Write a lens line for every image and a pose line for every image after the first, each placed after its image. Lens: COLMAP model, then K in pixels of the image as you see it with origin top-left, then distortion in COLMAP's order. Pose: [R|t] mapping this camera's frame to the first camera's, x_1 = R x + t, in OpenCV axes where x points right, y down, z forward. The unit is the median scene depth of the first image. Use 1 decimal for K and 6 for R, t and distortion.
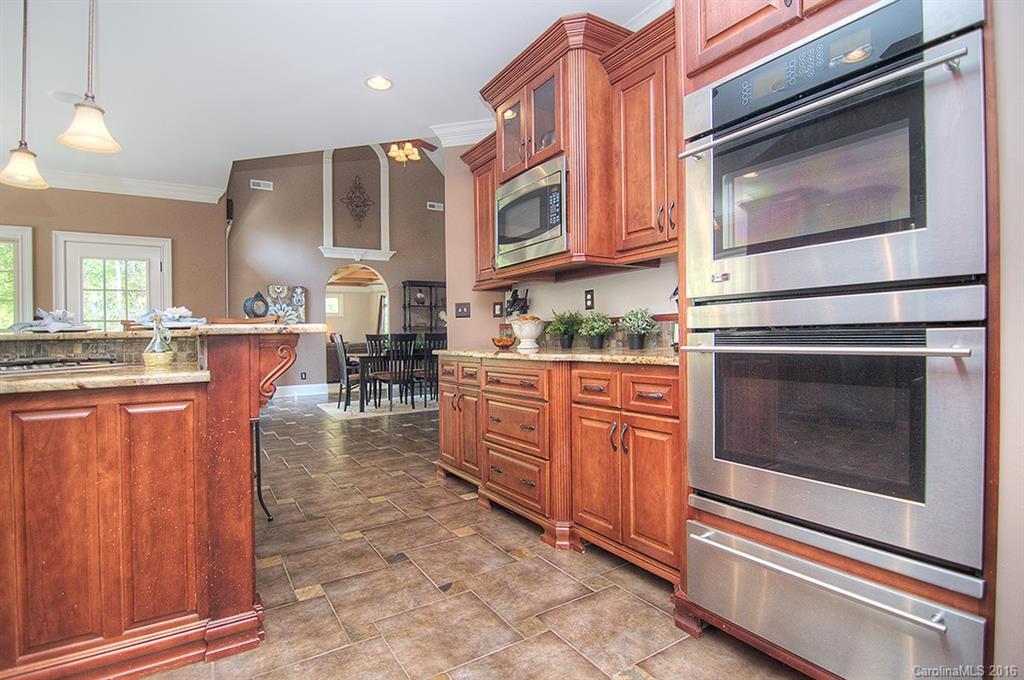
lens RADIAL K [[499.4, 0, 511.2], [0, 499.4, 336.0], [0, 0, 1]] dist [-0.021293, -0.000234]
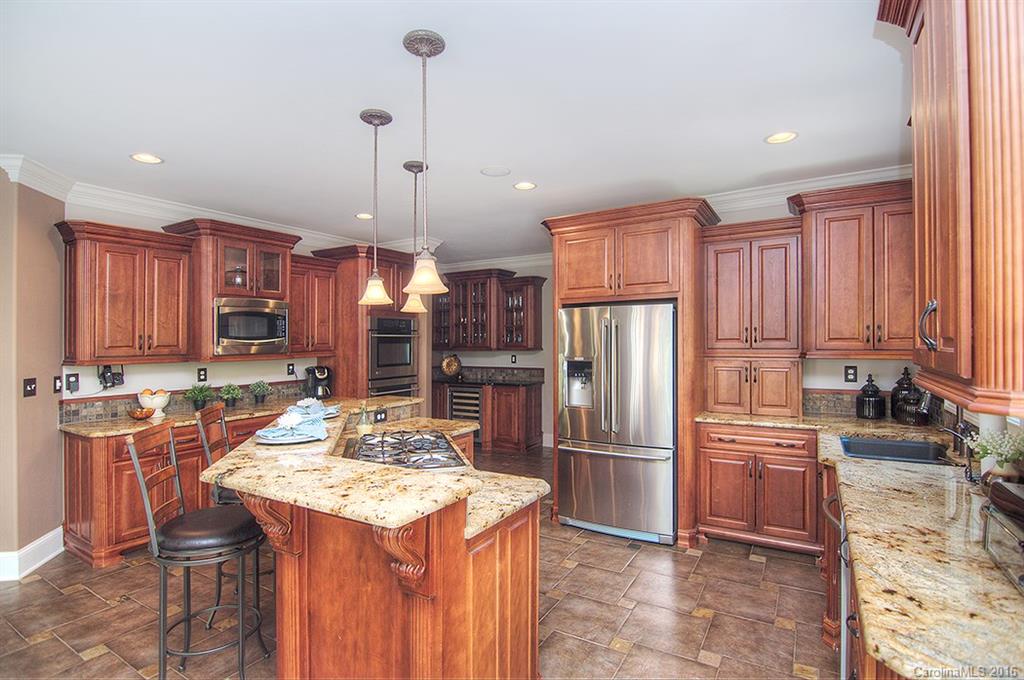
lens RADIAL K [[499.4, 0, 514.3], [0, 499.4, 342.0], [0, 0, 1]] dist [-0.021293, -0.000234]
pose [[-0.429724, 0.024208, 0.902636, -1.517051], [0.018248, 0.999669, -0.018123, -0.125299], [-0.902776, 0.008684, -0.430023, 0.806959]]
